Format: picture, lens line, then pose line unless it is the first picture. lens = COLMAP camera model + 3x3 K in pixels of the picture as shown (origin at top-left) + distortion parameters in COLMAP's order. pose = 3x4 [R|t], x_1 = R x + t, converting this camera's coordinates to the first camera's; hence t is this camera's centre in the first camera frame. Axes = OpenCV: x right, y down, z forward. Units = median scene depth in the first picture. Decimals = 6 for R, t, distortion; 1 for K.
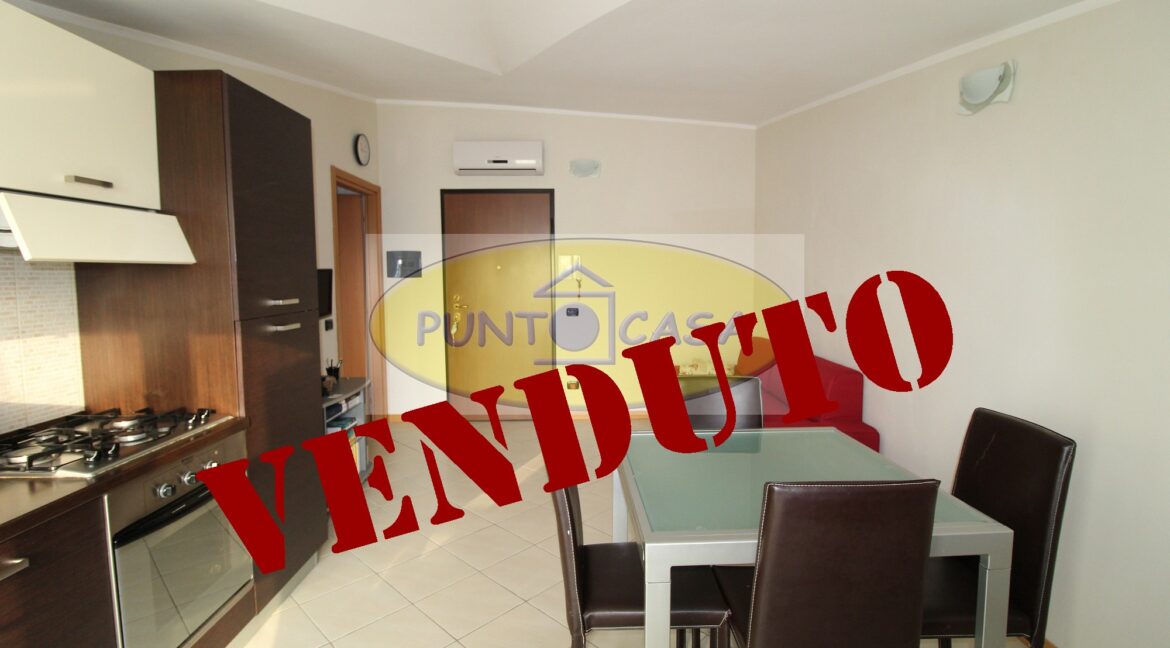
lens RADIAL K [[540.4, 0, 588.5], [0, 540.4, 313.4], [0, 0, 1]] dist [-0.000816, -0.012449]
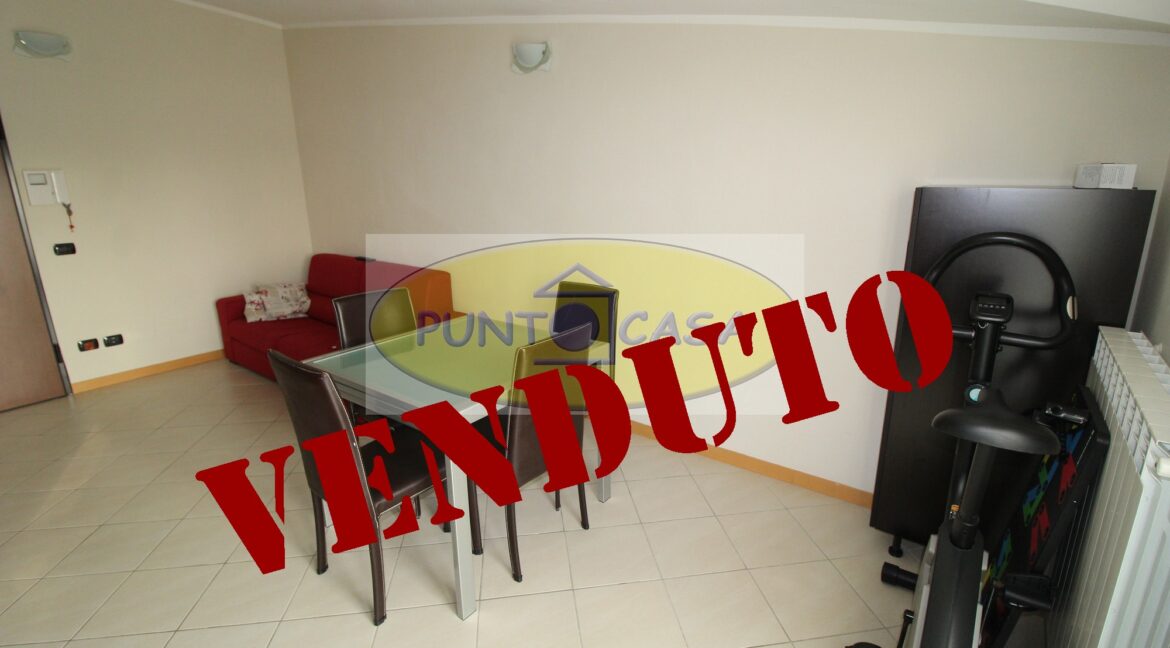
lens RADIAL K [[540.4, 0, 588.5], [0, 540.4, 313.4], [0, 0, 1]] dist [-0.000816, -0.012449]
pose [[0.619982, -0.198486, 0.759095, -0.166165], [0.065893, 0.977227, 0.201705, -0.017176], [-0.781844, -0.075034, 0.618943, -0.017996]]
